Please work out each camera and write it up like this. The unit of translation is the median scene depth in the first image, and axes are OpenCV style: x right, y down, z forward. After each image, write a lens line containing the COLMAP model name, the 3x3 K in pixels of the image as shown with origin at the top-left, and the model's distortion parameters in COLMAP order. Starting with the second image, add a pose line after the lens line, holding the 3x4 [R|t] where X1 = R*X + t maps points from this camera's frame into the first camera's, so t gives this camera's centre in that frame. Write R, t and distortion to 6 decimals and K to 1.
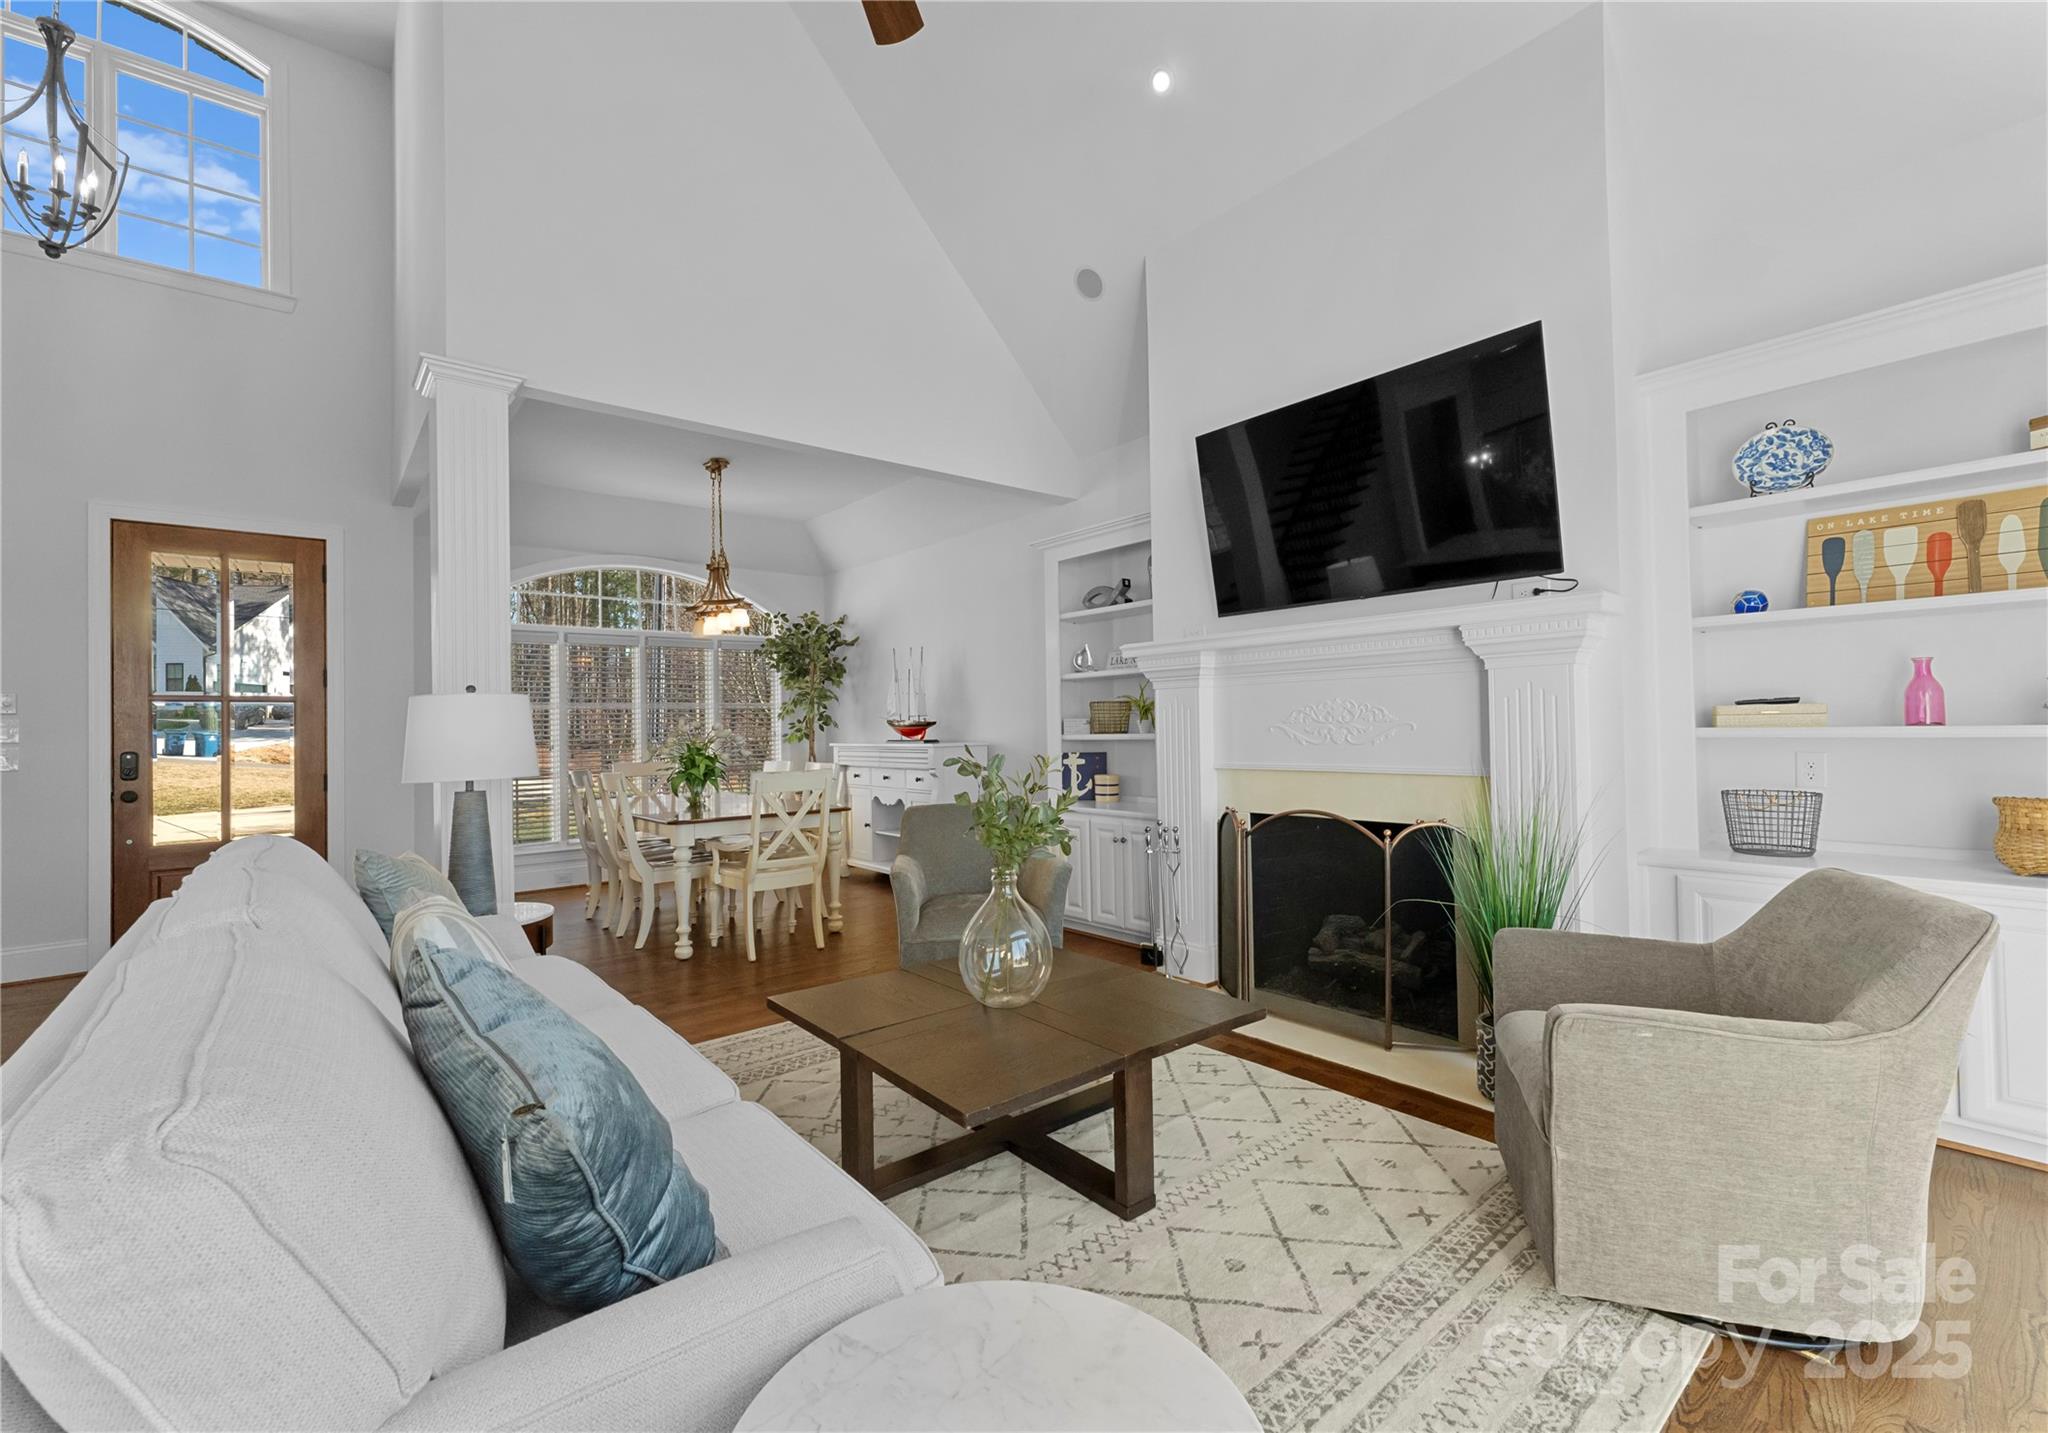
lens RADIAL K [[862.7, 0, 1021.1], [0, 862.7, 706.8], [0, 0, 1]] dist [0.001787, 0.000275]
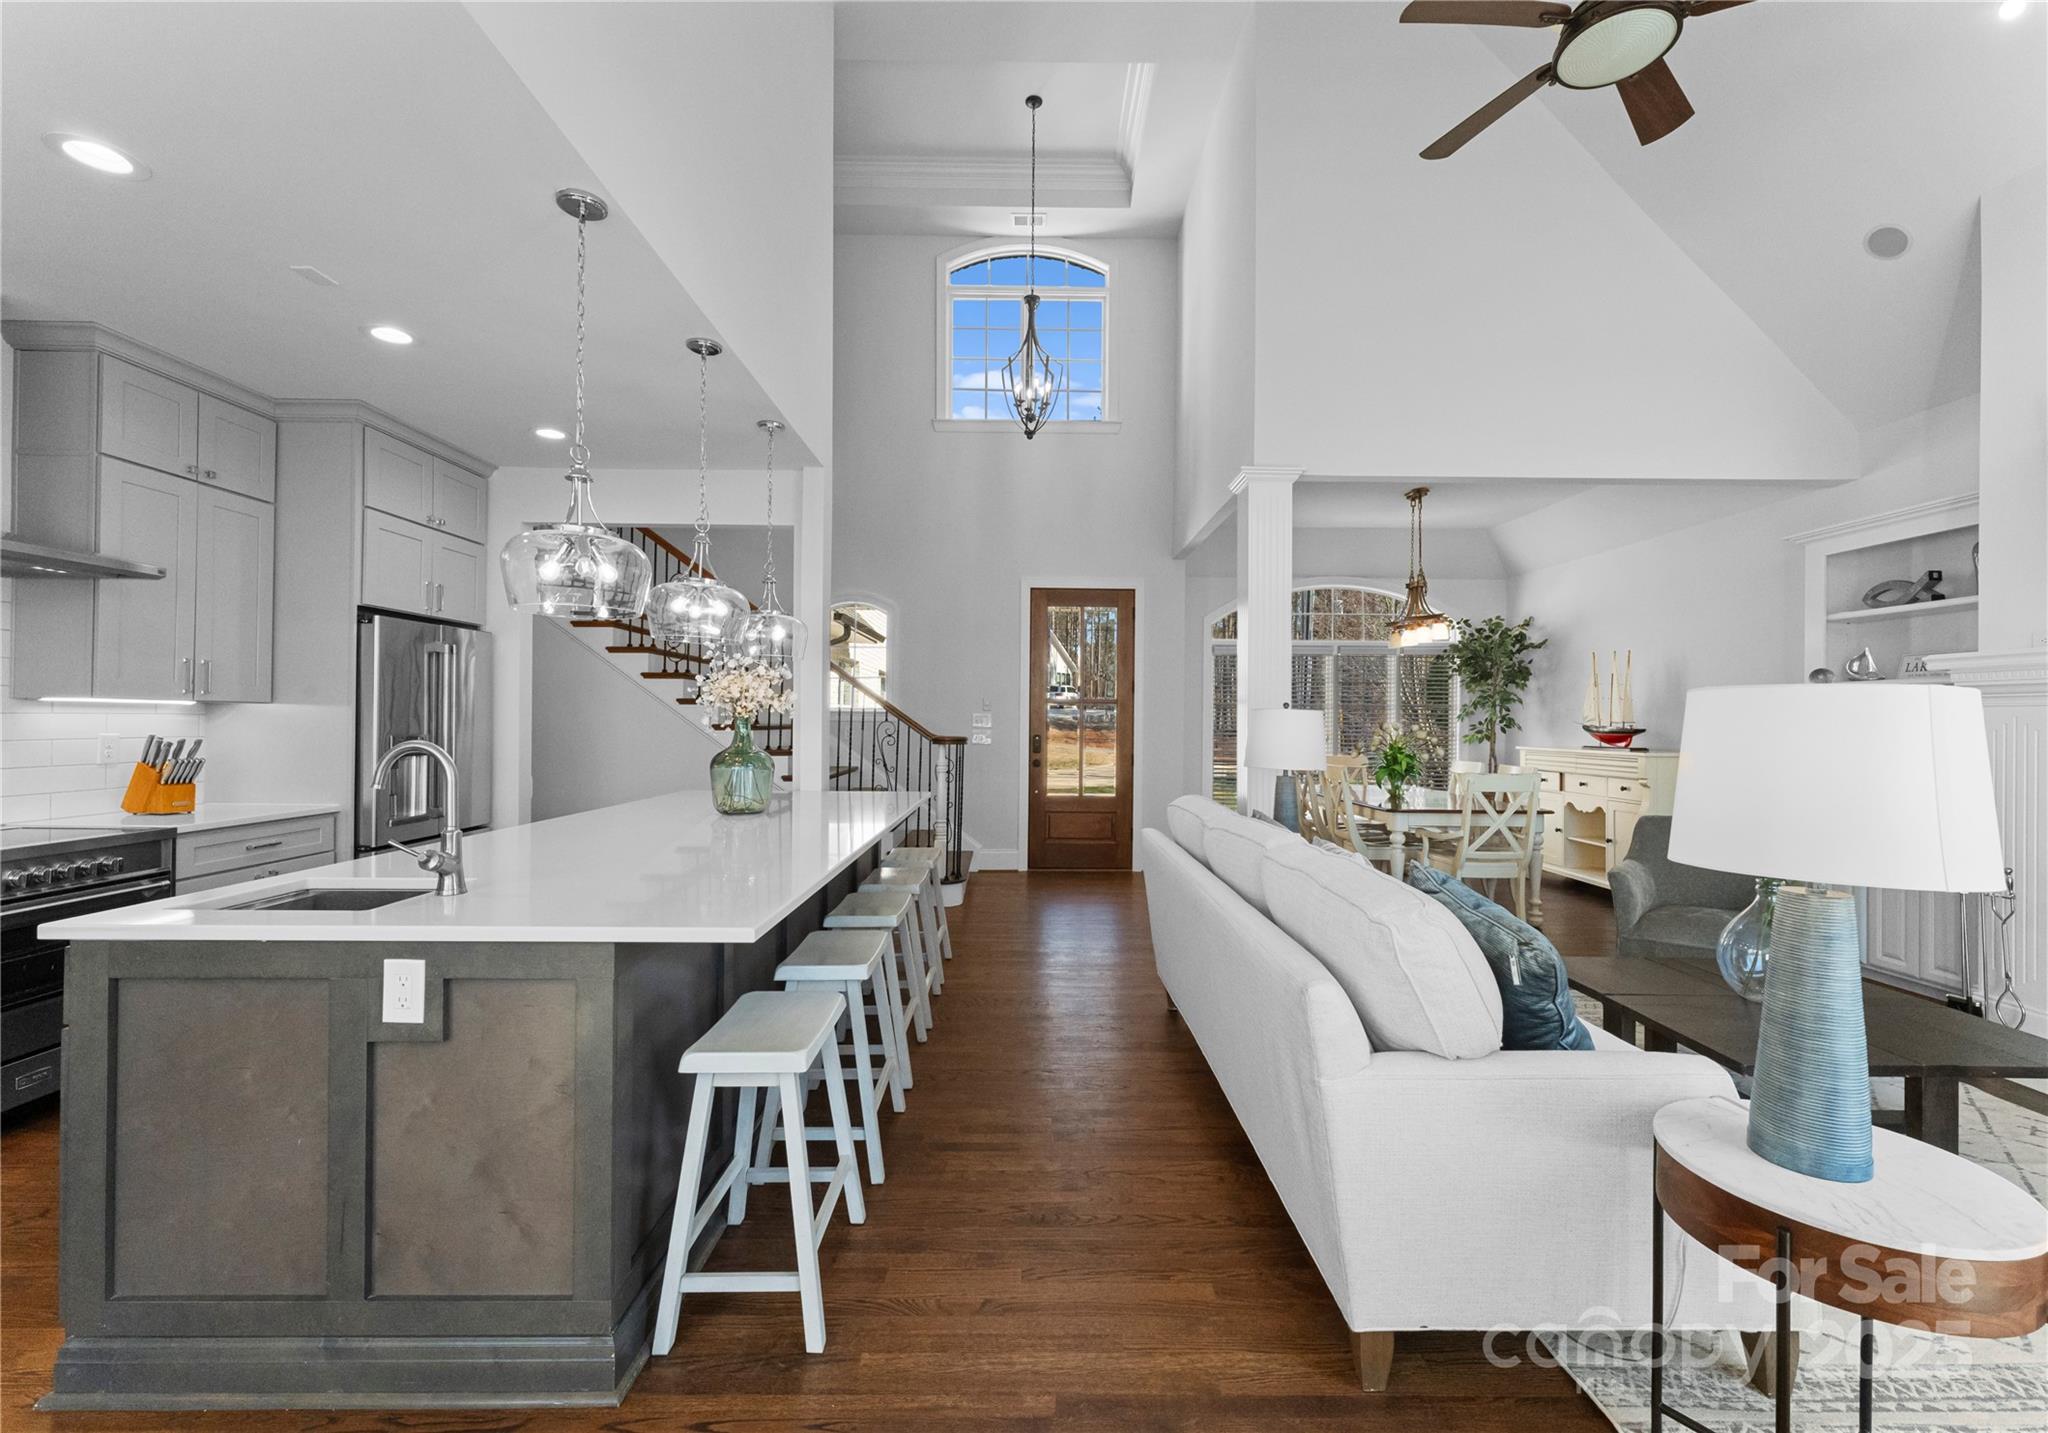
lens RADIAL K [[872.0, 0, 1045.1], [0, 872.0, 715.1], [0, 0, 1]] dist [0.000218, -0.000019]
pose [[0.784906, 0.021543, -0.619240, -0.030388], [-0.009131, 0.999689, 0.023205, -0.018781], [0.619548, -0.012560, 0.784859, -0.213116]]
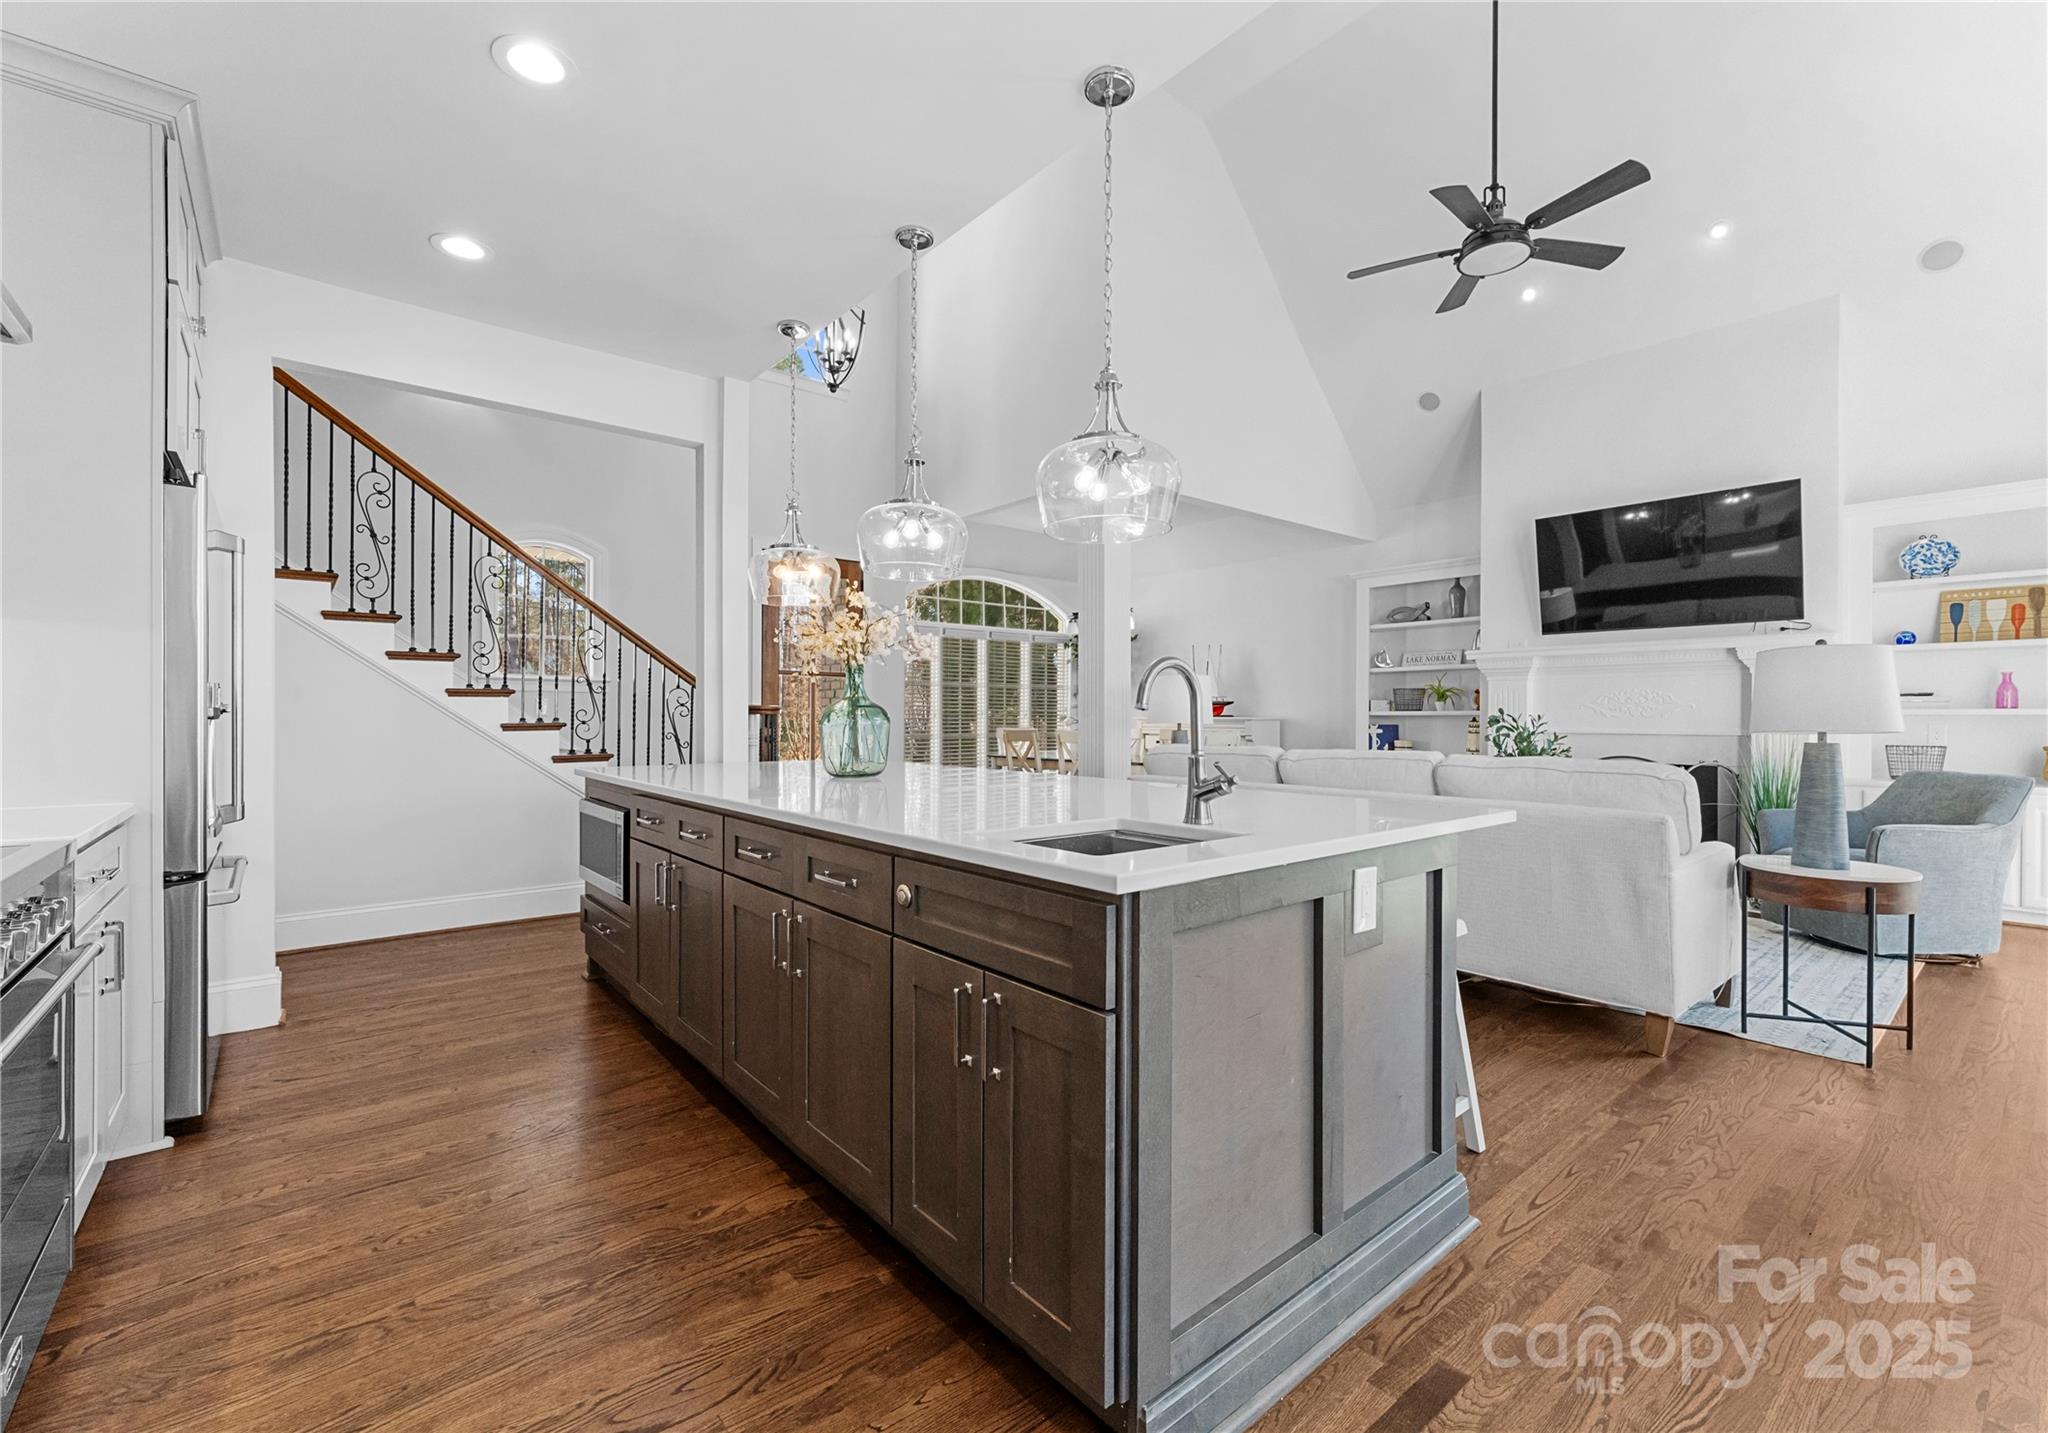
lens RADIAL K [[869.6, 0, 1024.0], [0, 869.6, 716.5], [0, 0, 1]] dist [0.001063, 0.000311]
pose [[0.999736, 0.021393, 0.008440, -0.536082], [-0.021580, 0.999508, 0.022762, 0.020233], [-0.007949, -0.022939, 0.999705, -0.423182]]
